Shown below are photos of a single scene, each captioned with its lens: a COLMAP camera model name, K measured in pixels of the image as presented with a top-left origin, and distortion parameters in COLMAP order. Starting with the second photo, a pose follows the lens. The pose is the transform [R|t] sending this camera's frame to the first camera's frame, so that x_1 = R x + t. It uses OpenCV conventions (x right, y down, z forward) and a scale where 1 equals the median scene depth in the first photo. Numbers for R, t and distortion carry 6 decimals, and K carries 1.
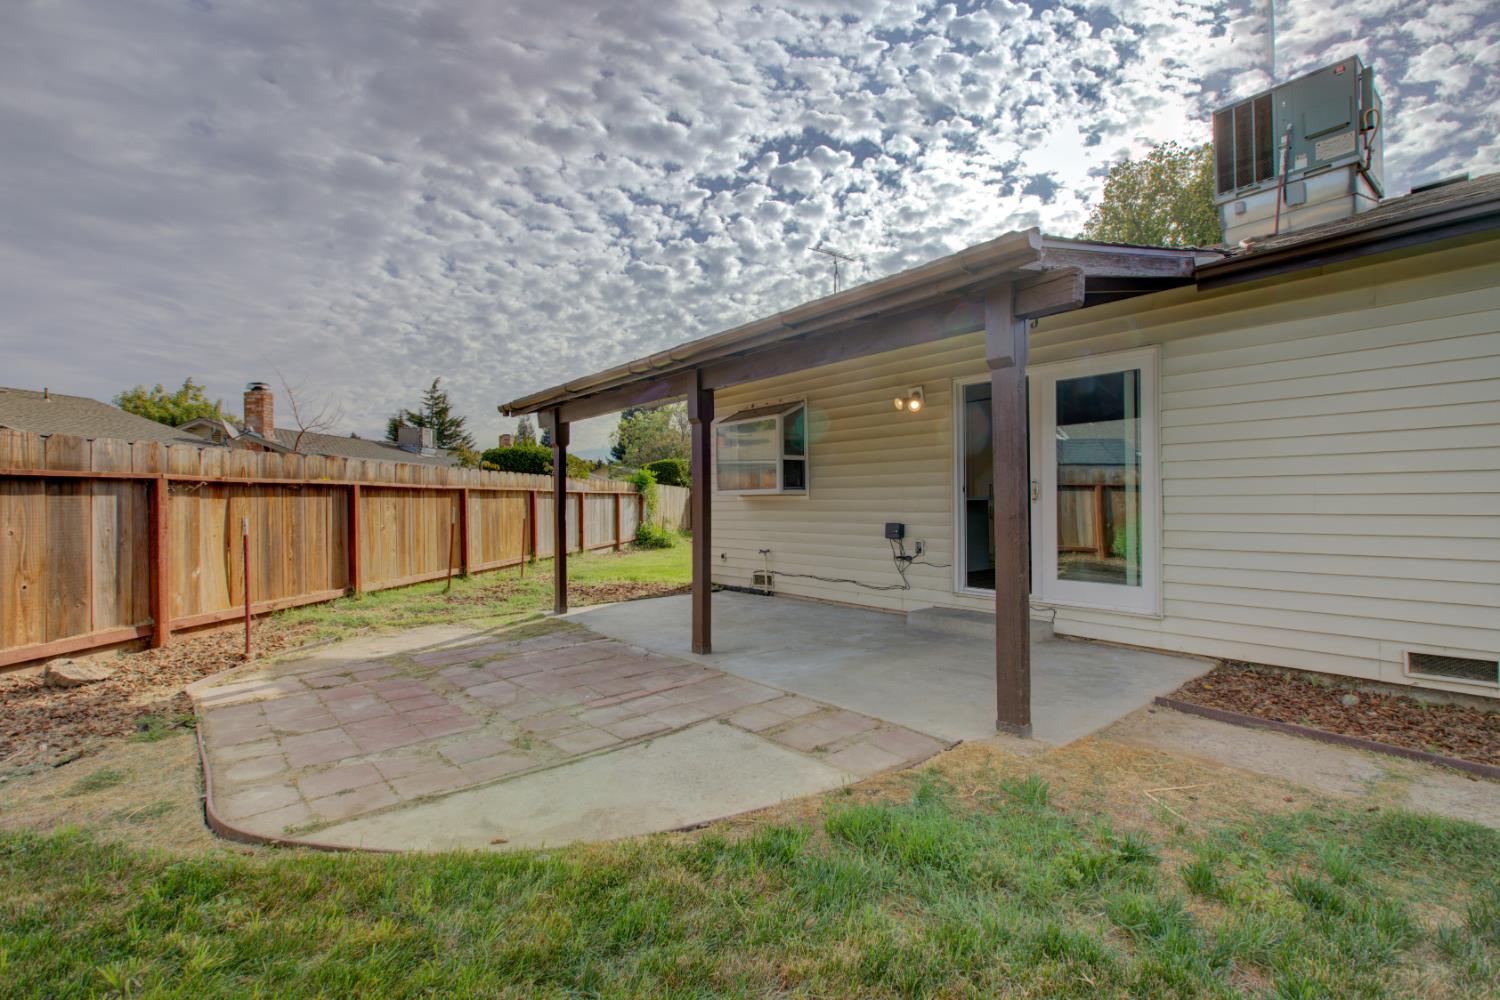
lens RADIAL K [[687.5, 0, 752.9], [0, 687.5, 496.1], [0, 0, 1]] dist [0.000756, 0.002210]
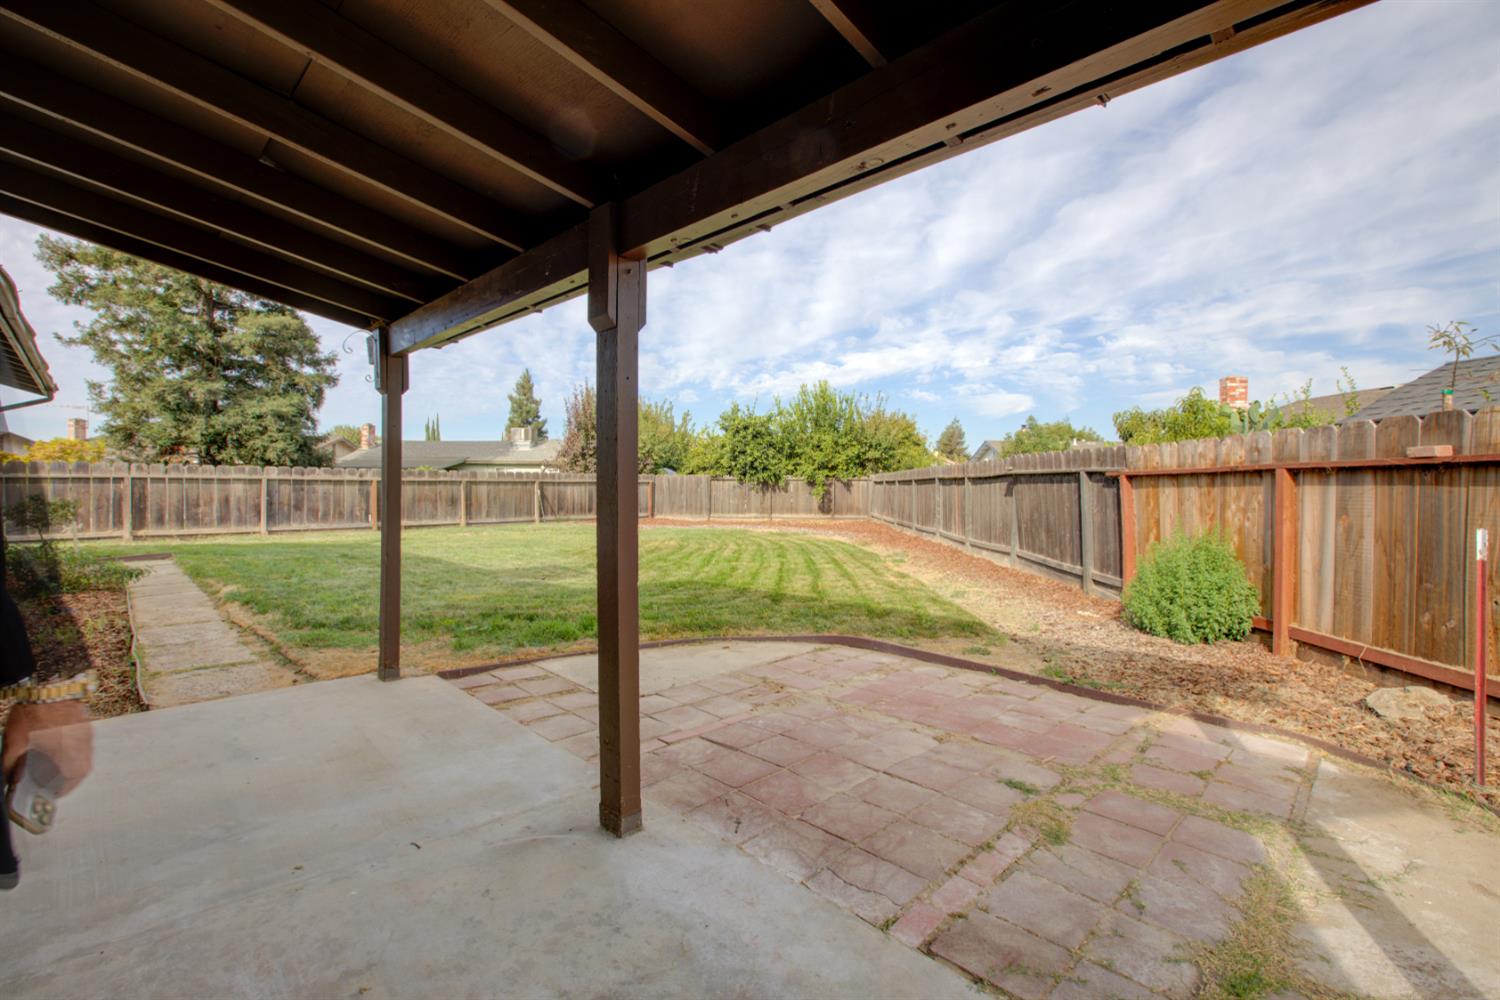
lens RADIAL K [[691.0, 0, 758.4], [0, 691.0, 490.7], [0, 0, 1]] dist [-0.000250, 0.002483]
pose [[-0.995997, 0.005043, -0.089248, -0.162978], [0.004963, 0.999987, 0.001120, -0.000450], [0.089252, 0.000672, -0.996009, 1.884095]]
